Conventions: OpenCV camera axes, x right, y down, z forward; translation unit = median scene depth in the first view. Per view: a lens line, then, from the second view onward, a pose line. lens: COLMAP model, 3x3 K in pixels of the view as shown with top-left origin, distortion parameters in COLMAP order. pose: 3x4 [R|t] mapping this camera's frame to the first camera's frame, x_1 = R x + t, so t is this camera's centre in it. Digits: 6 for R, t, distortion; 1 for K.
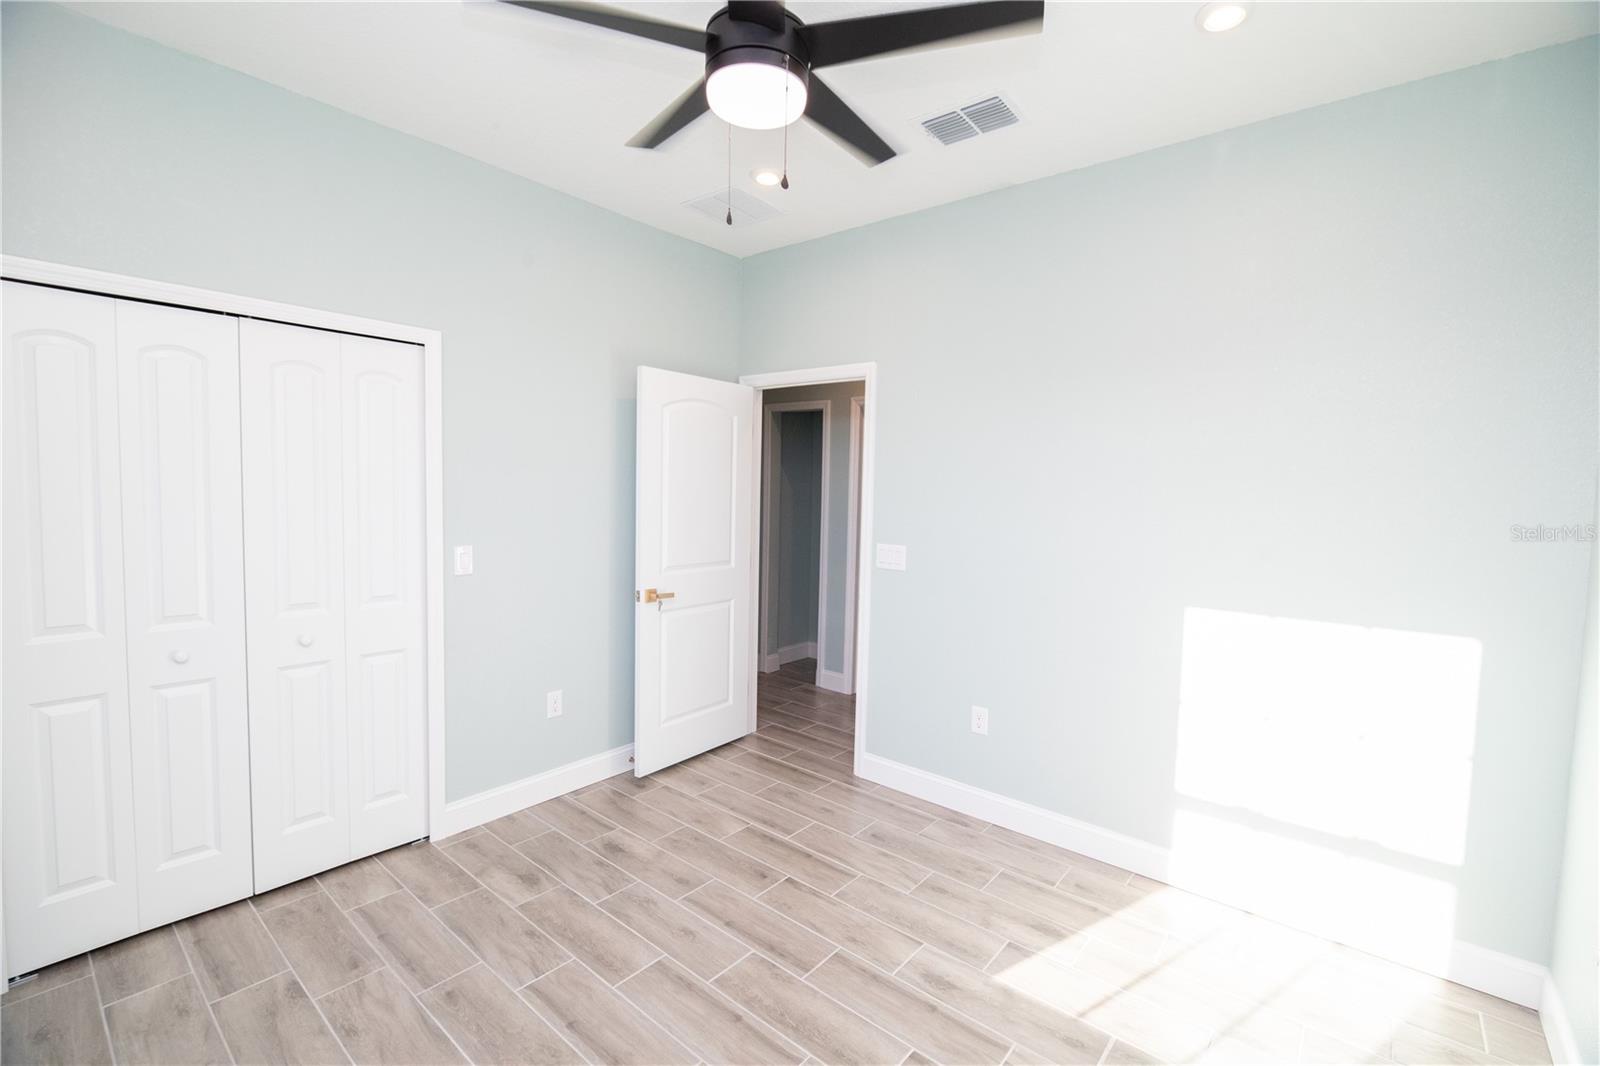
lens RADIAL K [[696.6, 0, 800.6], [0, 696.6, 526.9], [0, 0, 1]] dist [-0.007288, -0.002707]
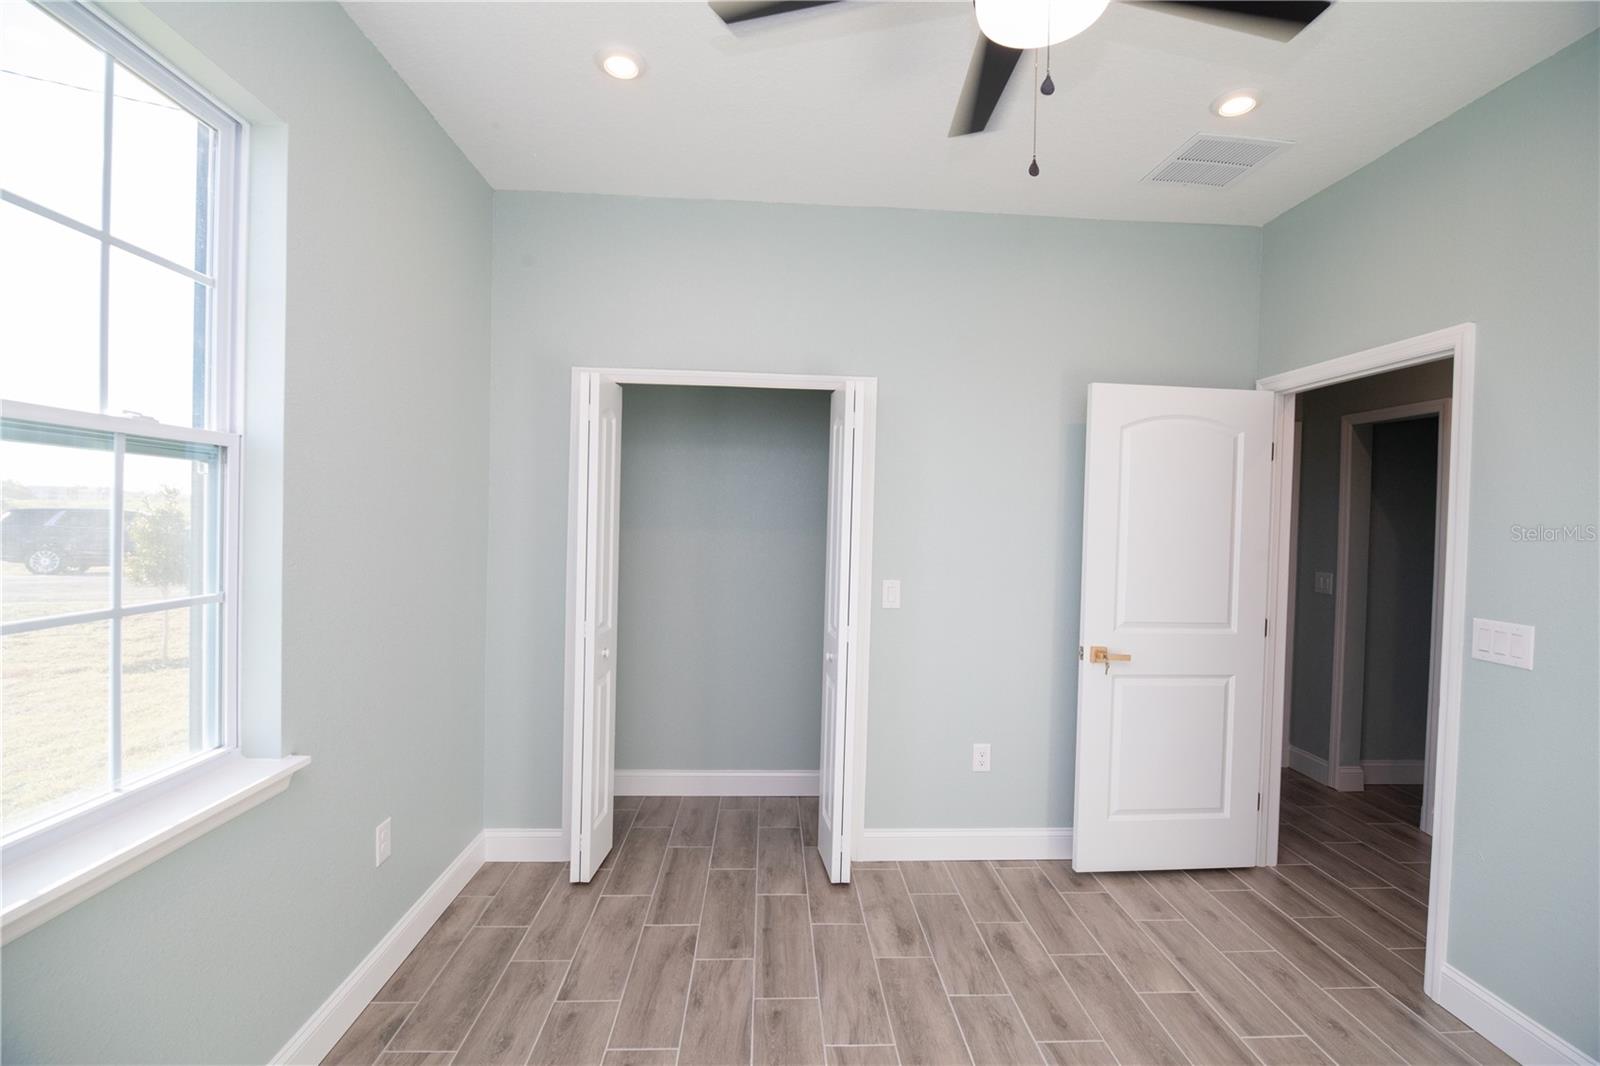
lens RADIAL K [[696.6, 0, 801.5], [0, 696.6, 529.2], [0, 0, 1]] dist [-0.007288, -0.002707]
pose [[0.678949, 0.004644, -0.734171, 0.158233], [-0.051301, 0.997836, -0.041131, 0.001351], [0.732391, 0.065590, 0.677718, 0.170978]]
